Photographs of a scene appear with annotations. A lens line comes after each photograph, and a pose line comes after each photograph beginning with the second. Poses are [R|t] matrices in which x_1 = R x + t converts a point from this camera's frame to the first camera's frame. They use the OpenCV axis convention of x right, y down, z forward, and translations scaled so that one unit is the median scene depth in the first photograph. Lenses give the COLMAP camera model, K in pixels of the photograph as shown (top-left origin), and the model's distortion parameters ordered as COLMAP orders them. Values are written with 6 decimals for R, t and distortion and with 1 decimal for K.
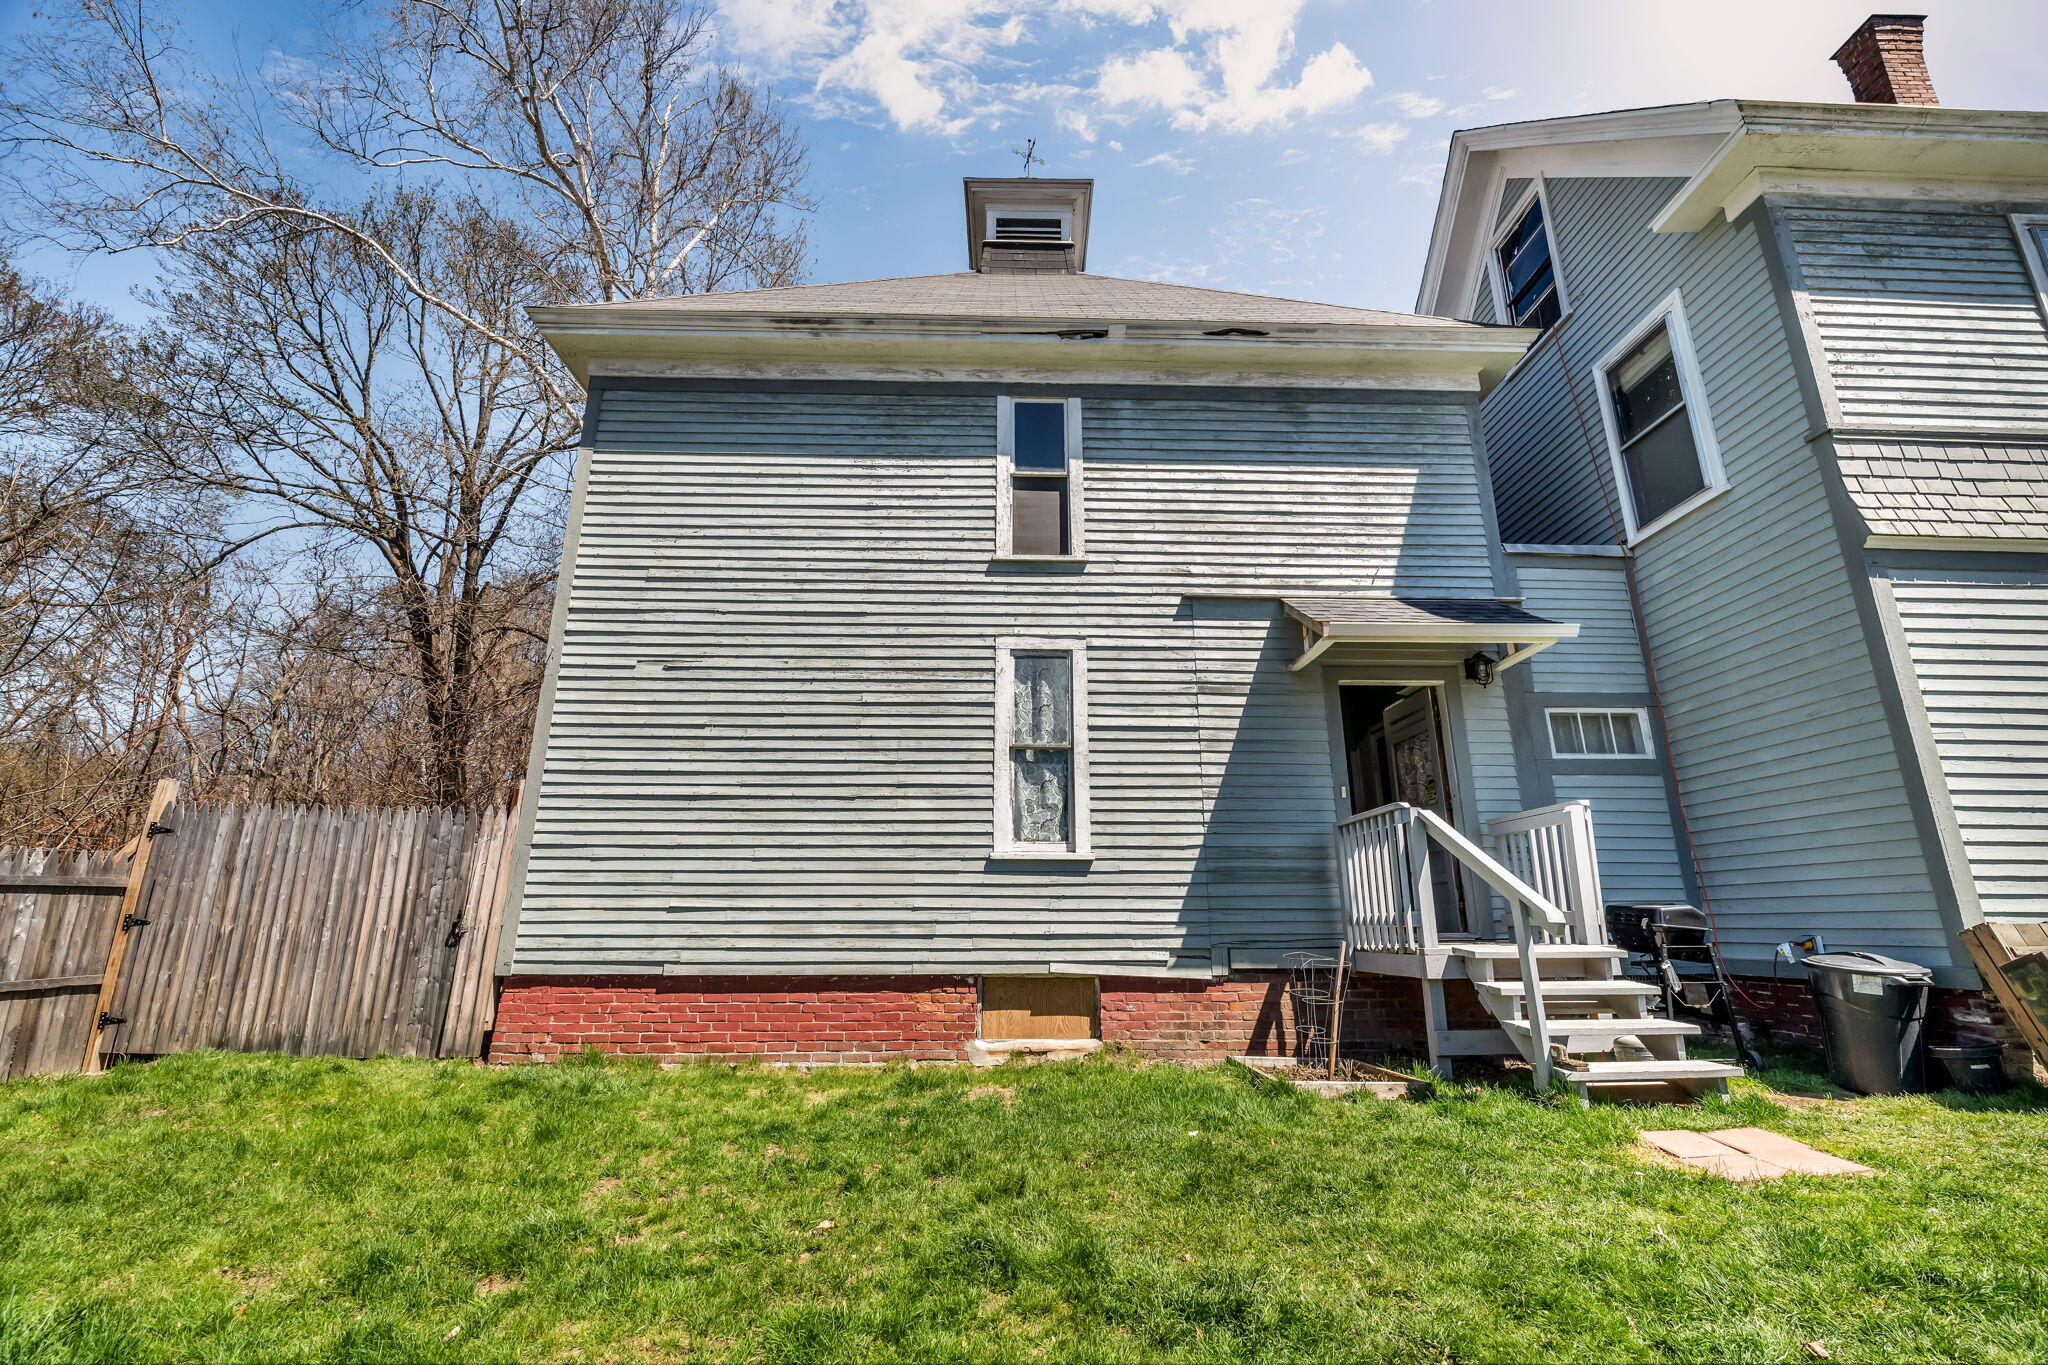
lens RADIAL K [[881.0, 0, 1022.2], [0, 881.0, 682.5], [0, 0, 1]] dist [-0.007862, 0.000036]
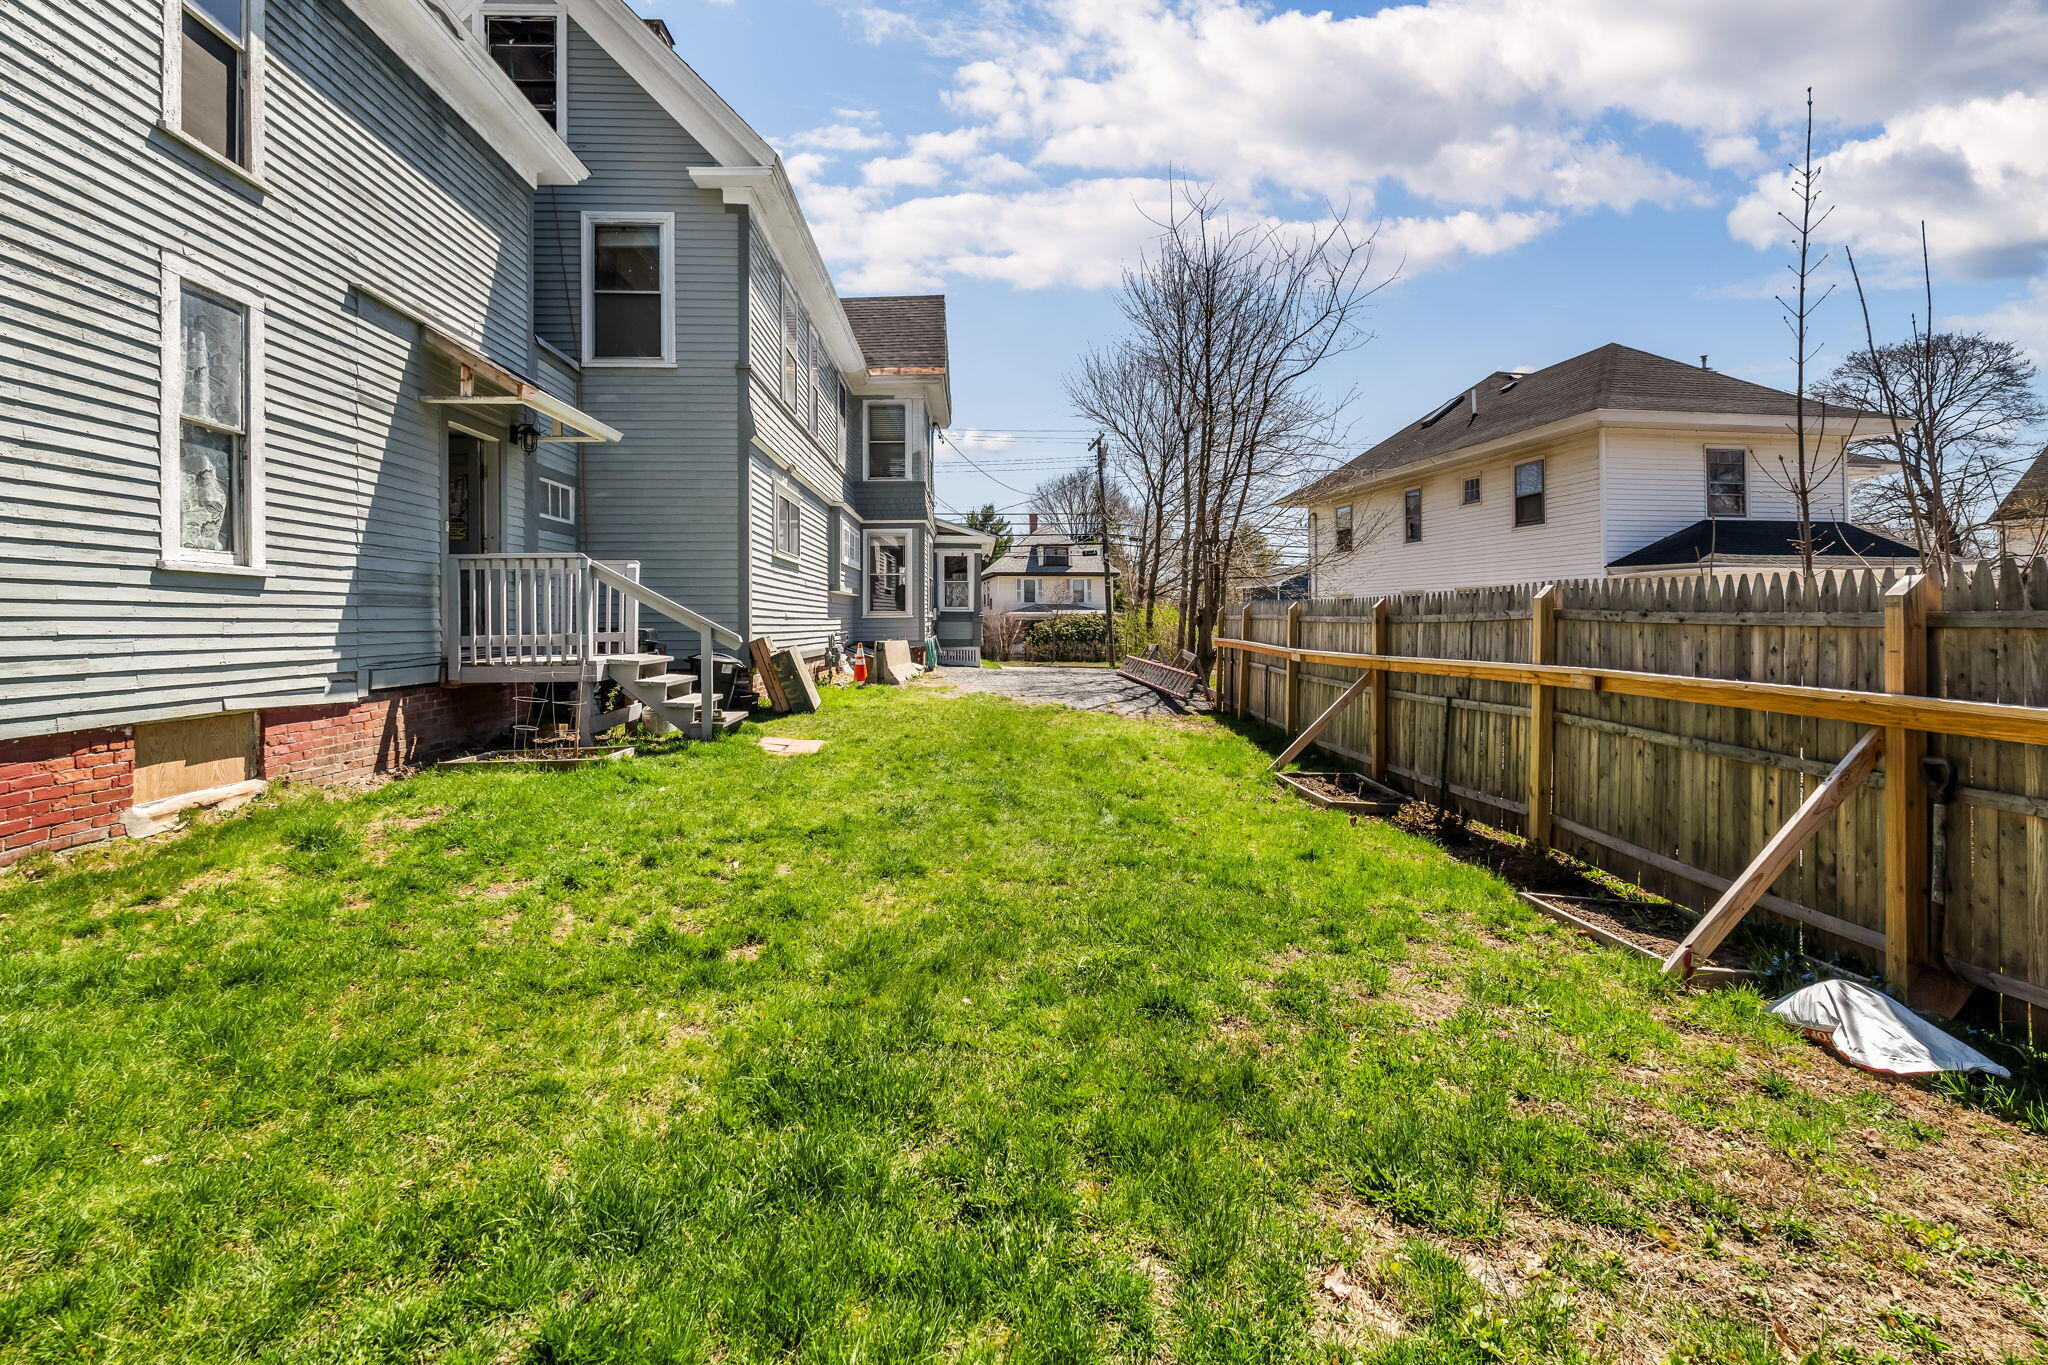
lens RADIAL K [[966.1, 0, 1005.7], [0, 966.1, 616.2], [0, 0, 1]] dist [0.000391, 0.000356]
pose [[-0.017811, 0.003851, 0.999834, -0.836001], [-0.258894, 0.965870, -0.008332, 0.063023], [-0.965741, -0.259000, -0.016206, 0.325053]]
